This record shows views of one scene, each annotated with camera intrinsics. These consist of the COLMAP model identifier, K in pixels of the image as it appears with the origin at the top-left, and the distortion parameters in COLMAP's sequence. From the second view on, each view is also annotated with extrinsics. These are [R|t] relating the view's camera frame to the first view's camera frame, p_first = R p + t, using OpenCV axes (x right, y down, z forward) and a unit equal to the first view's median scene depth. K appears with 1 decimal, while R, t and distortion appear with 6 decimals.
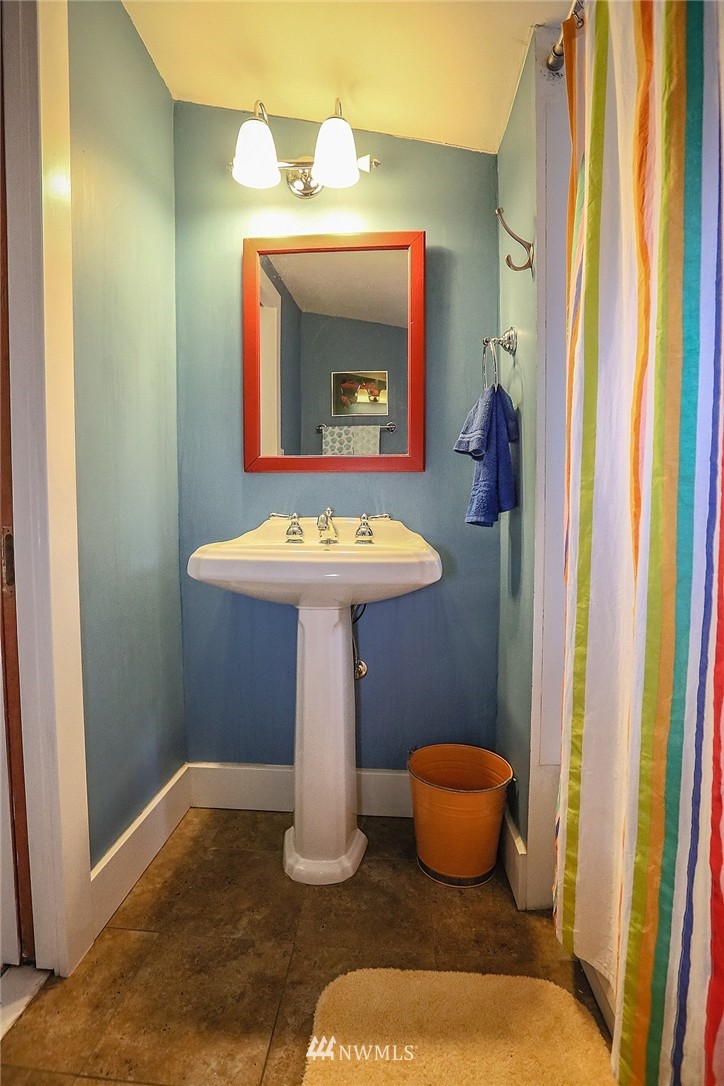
lens RADIAL K [[538.3, 0, 362.0], [0, 538.3, 543.0], [0, 0, 1]] dist [-0.056124, 0.019239]
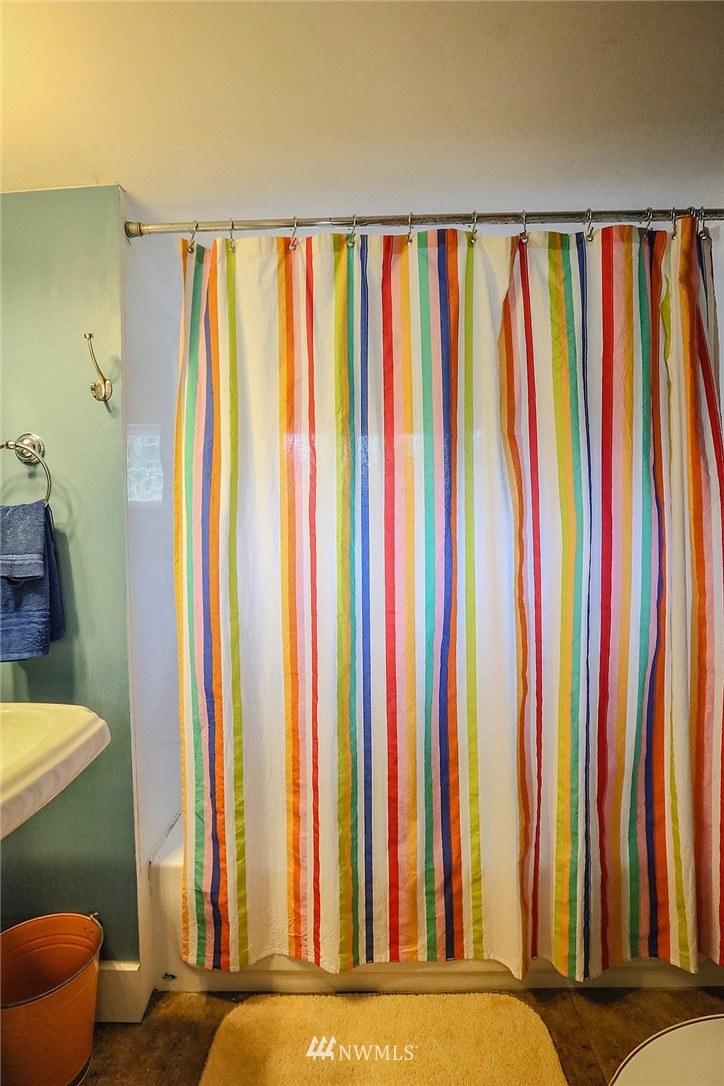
lens RADIAL K [[538.3, 0, 362.0], [0, 538.3, 543.0], [0, 0, 1]] dist [-0.056124, 0.019239]
pose [[-0.043822, -0.012106, 0.998966, -0.898521], [0.067178, 0.997628, 0.015037, -0.277830], [-0.996778, 0.067768, -0.042905, 0.680238]]
